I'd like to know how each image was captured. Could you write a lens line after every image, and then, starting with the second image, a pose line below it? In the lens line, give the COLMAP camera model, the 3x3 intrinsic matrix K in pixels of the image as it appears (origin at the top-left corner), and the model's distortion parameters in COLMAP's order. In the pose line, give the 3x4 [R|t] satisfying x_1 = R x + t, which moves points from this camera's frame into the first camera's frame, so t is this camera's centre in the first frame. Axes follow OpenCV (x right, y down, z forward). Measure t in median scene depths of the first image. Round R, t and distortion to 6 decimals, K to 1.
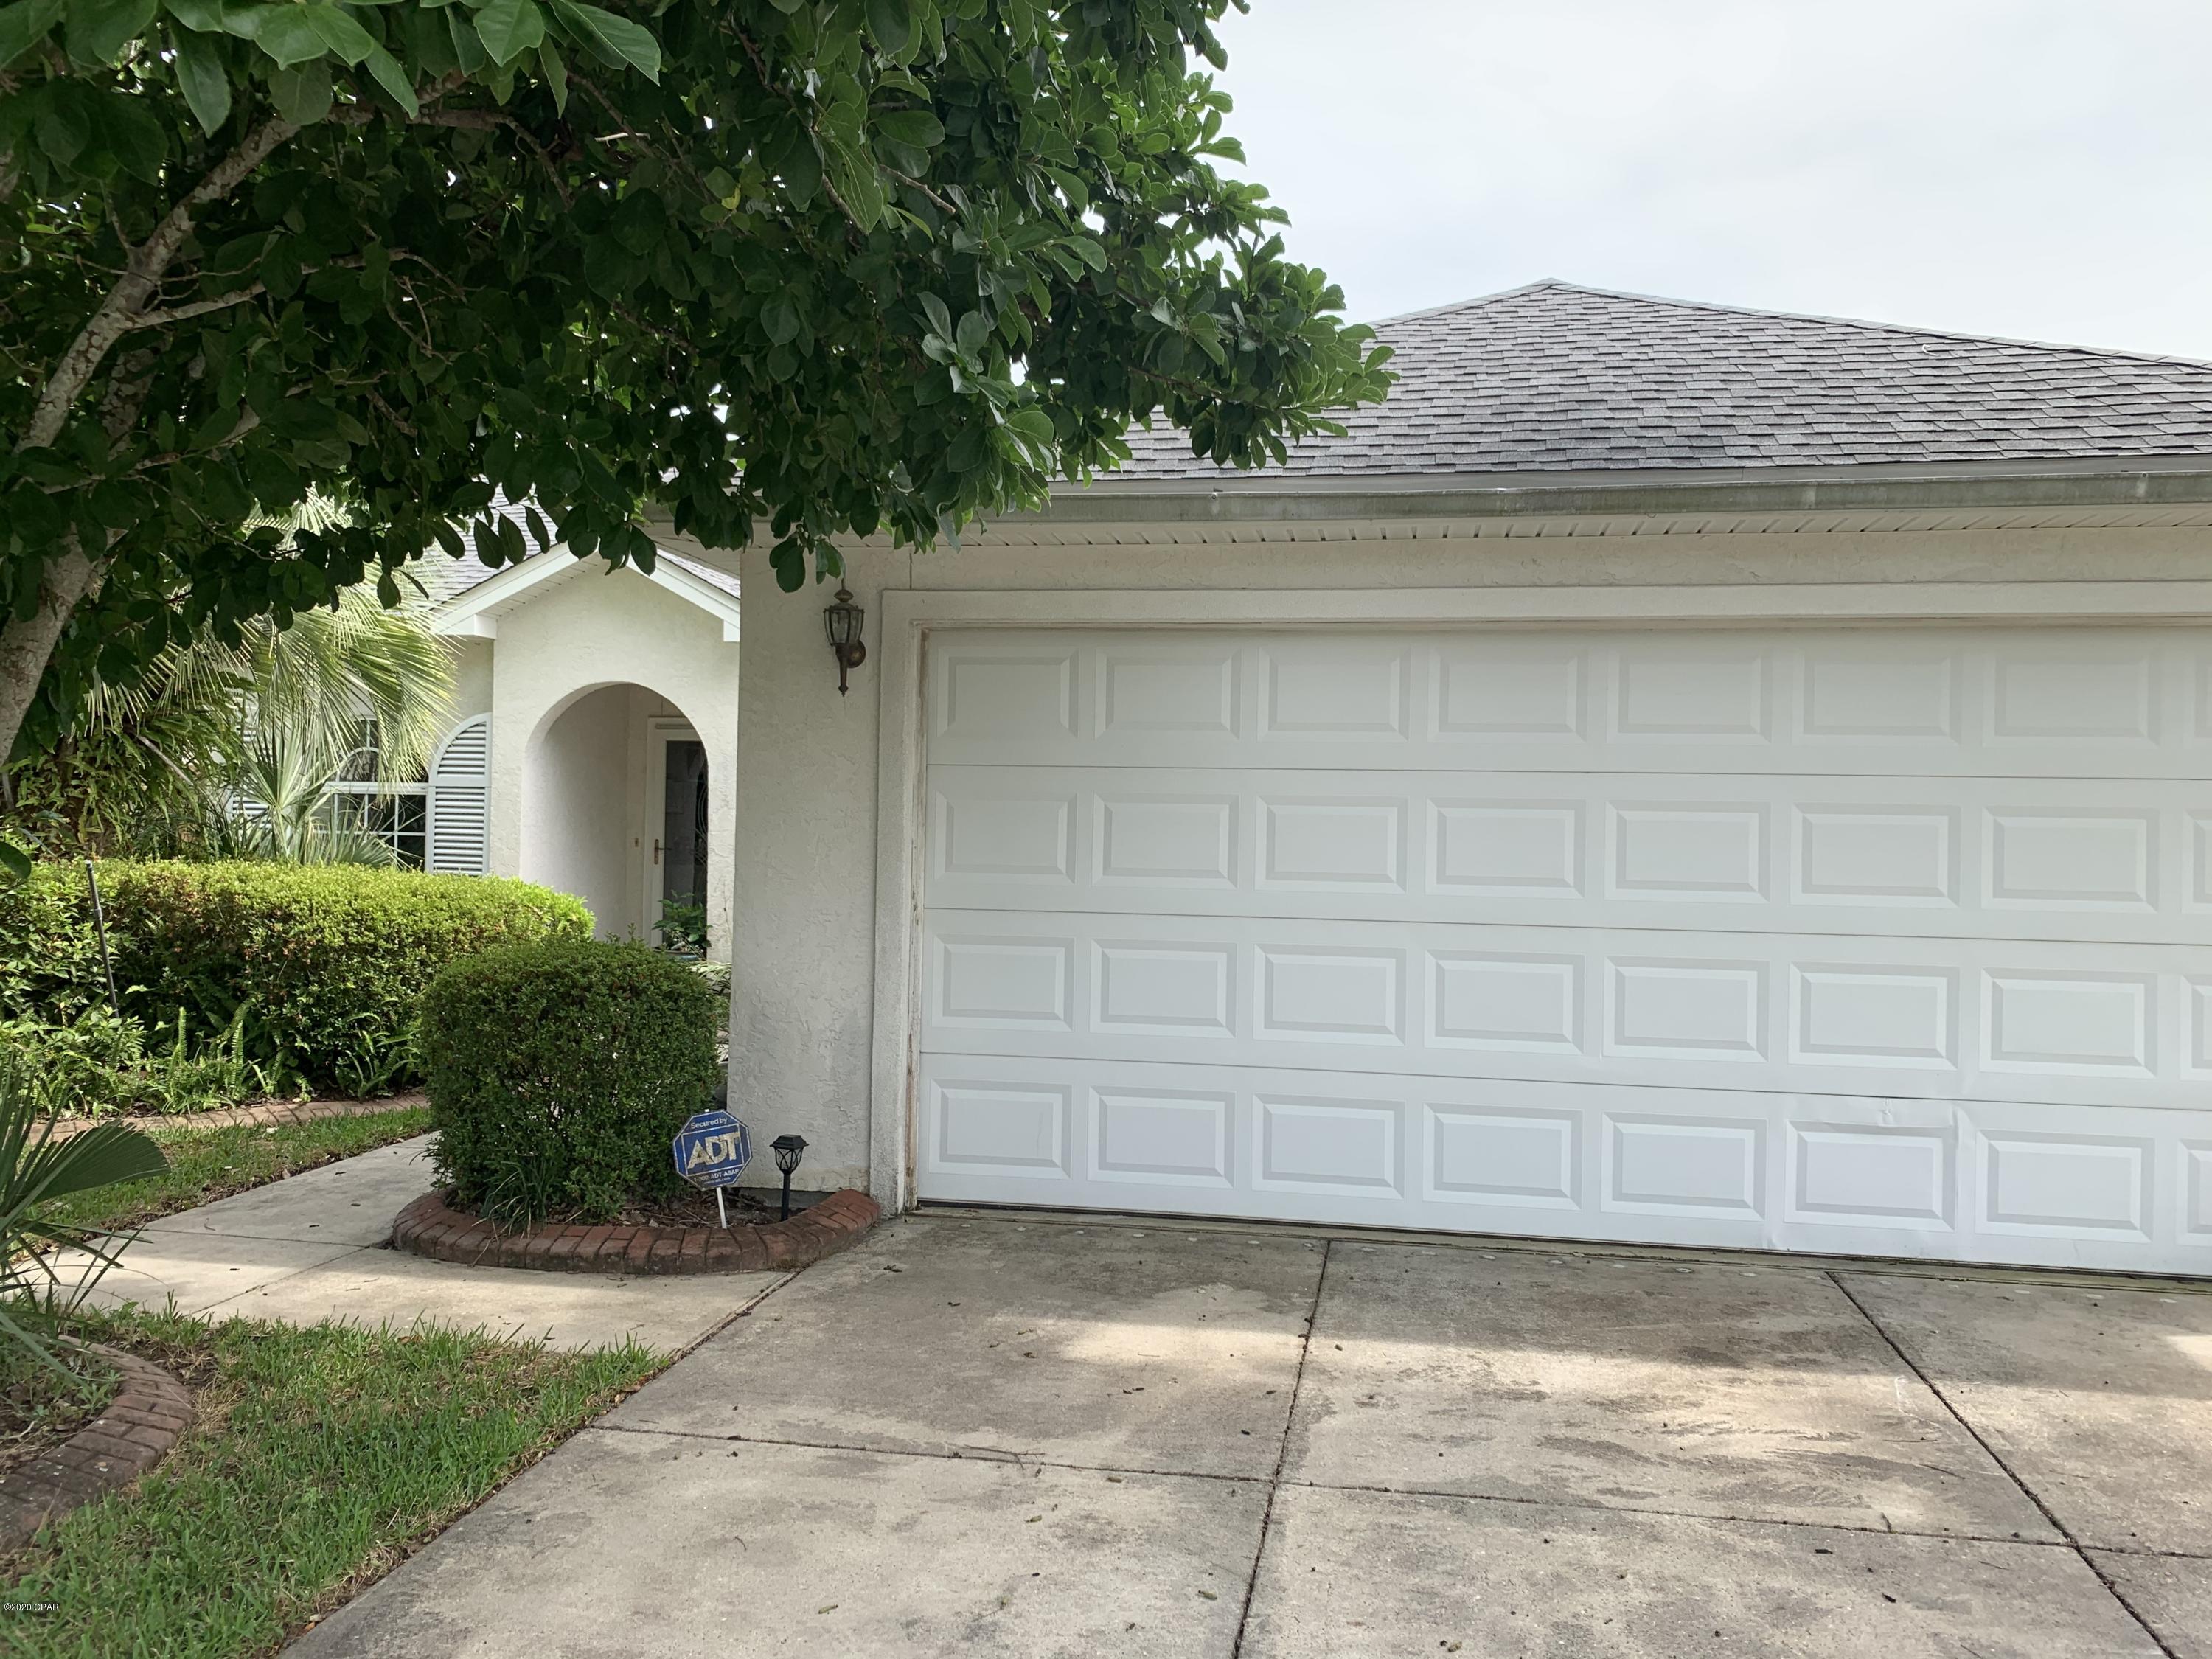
lens RADIAL K [[1699.3, 0, 1114.6], [0, 1699.3, 833.4], [0, 0, 1]] dist [0.008098, -0.001165]
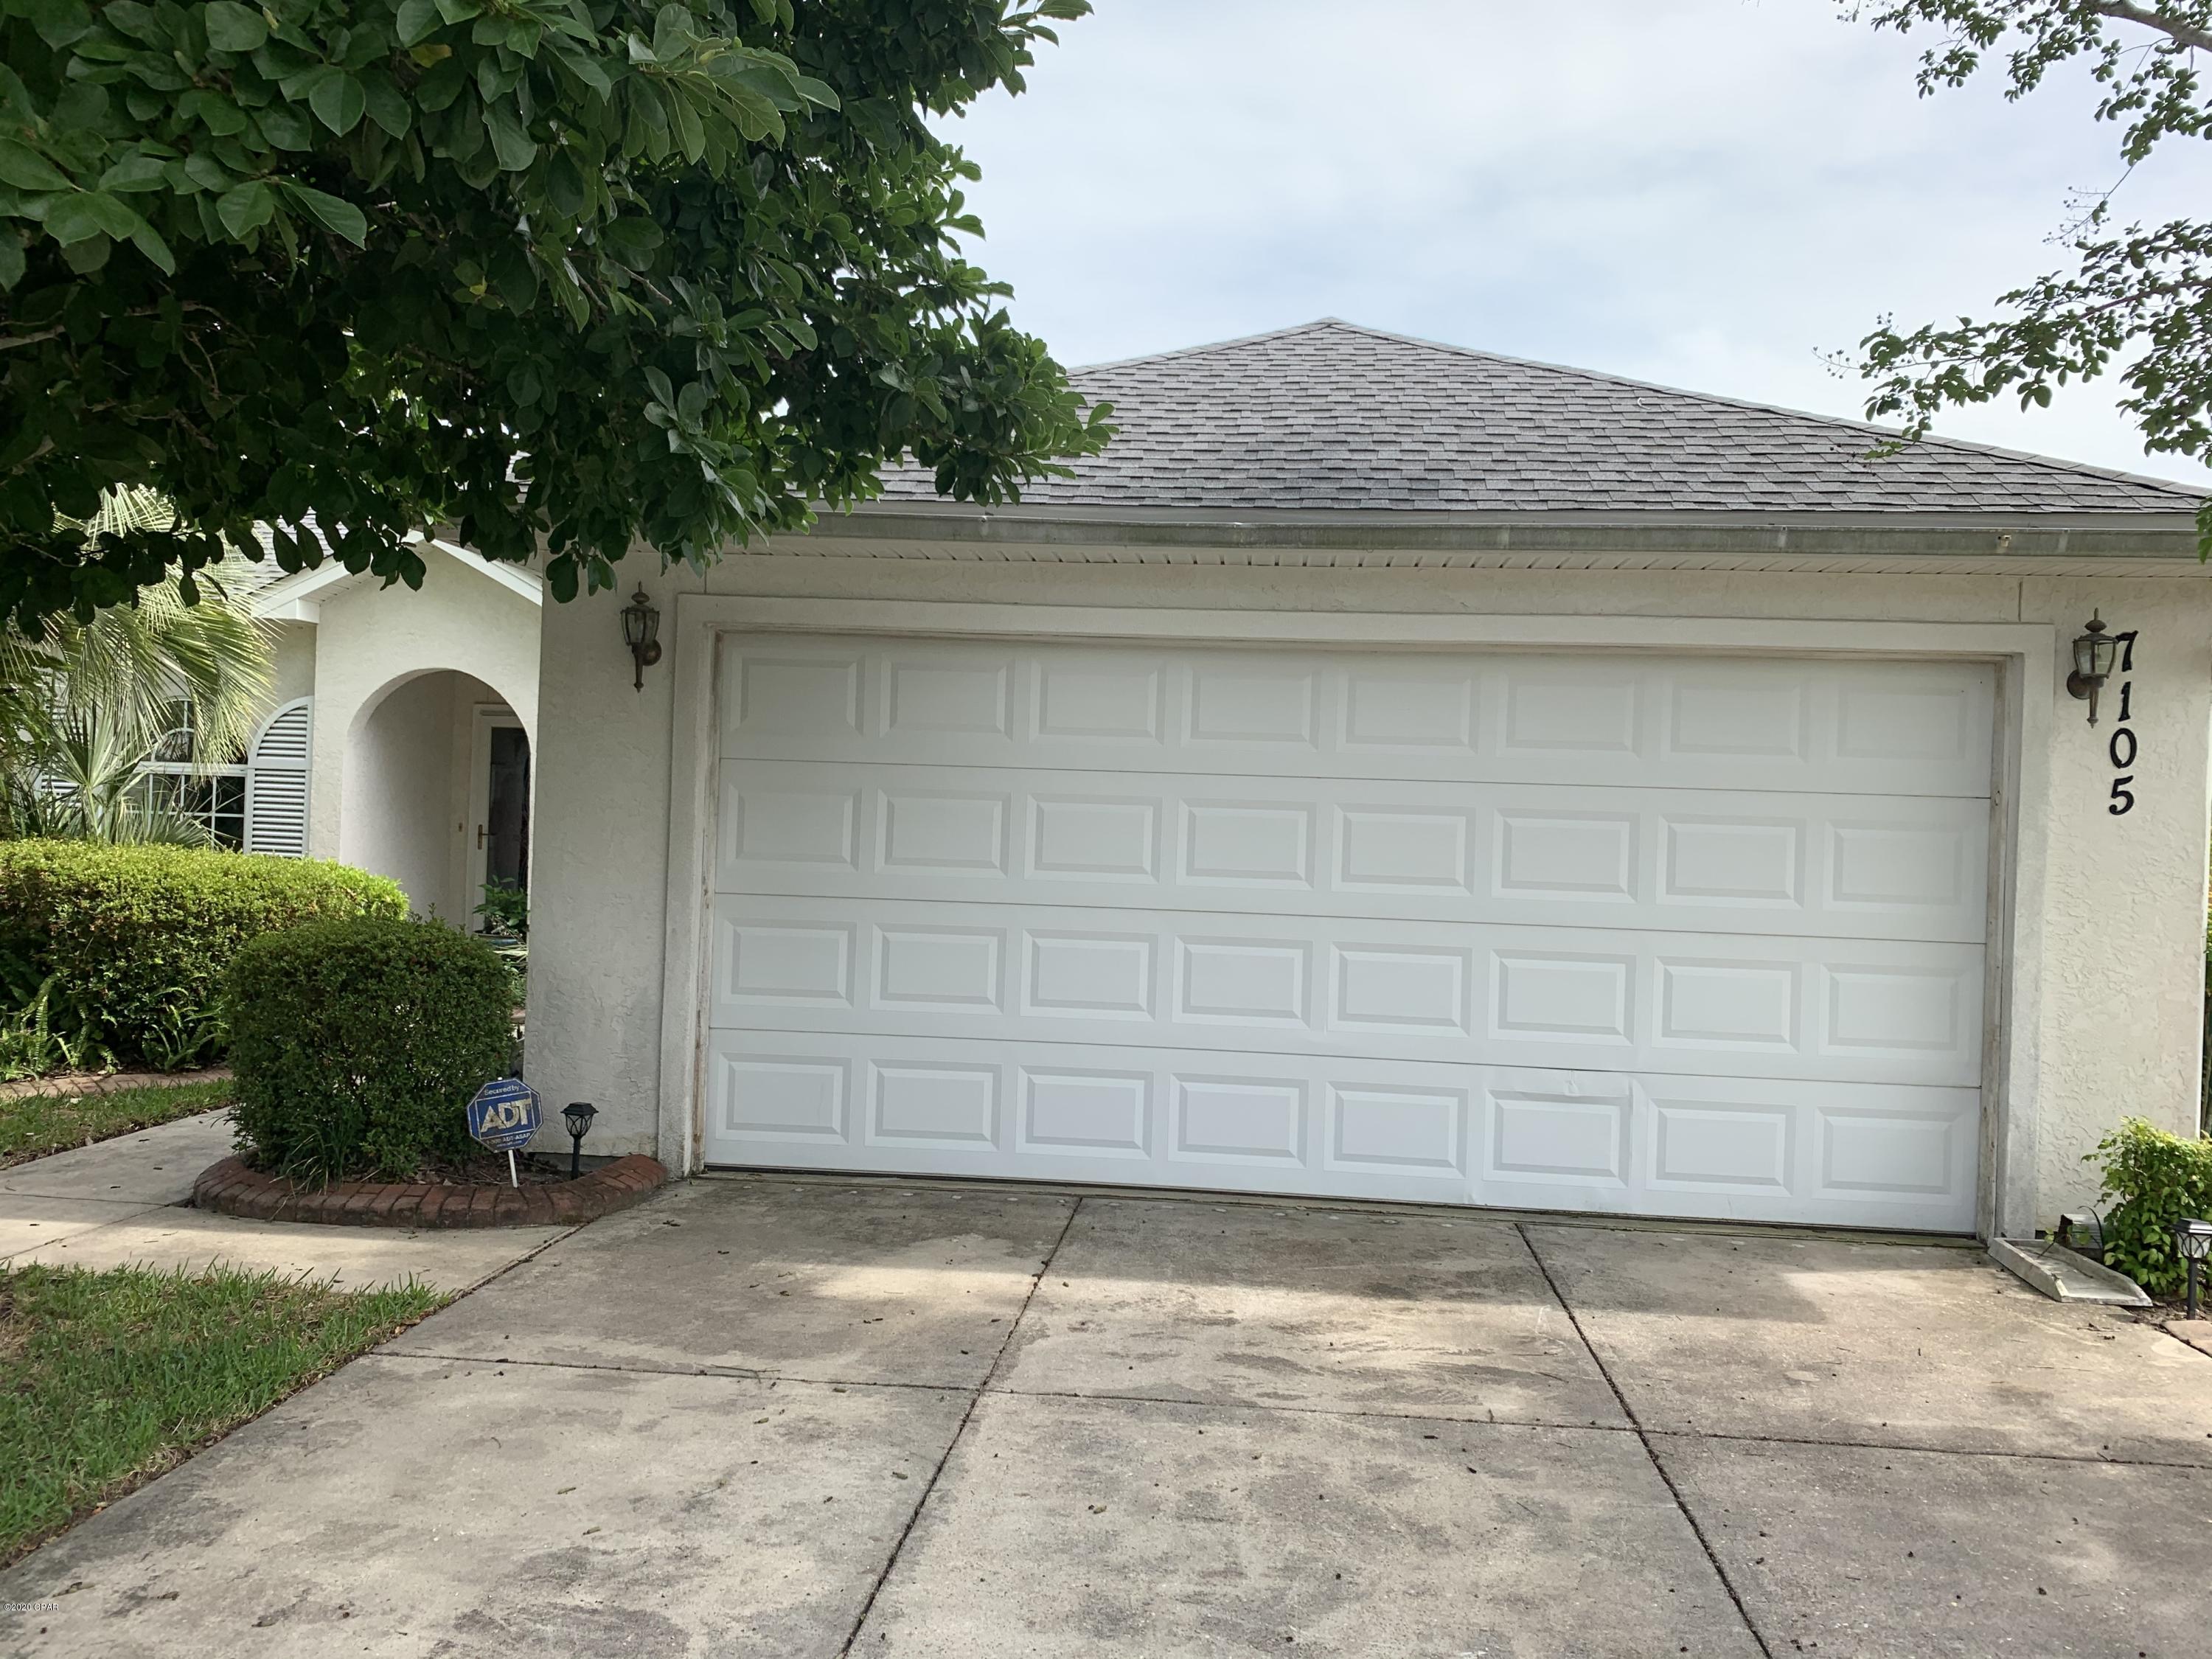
lens RADIAL K [[1682.4, 0, 1102.3], [0, 1682.4, 842.1], [0, 0, 1]] dist [0.002163, 0.014555]
pose [[0.996480, 0.015202, 0.082437, 0.051429], [-0.015922, 0.999841, 0.008080, -0.000262], [-0.082301, -0.009364, 0.996564, -0.092387]]
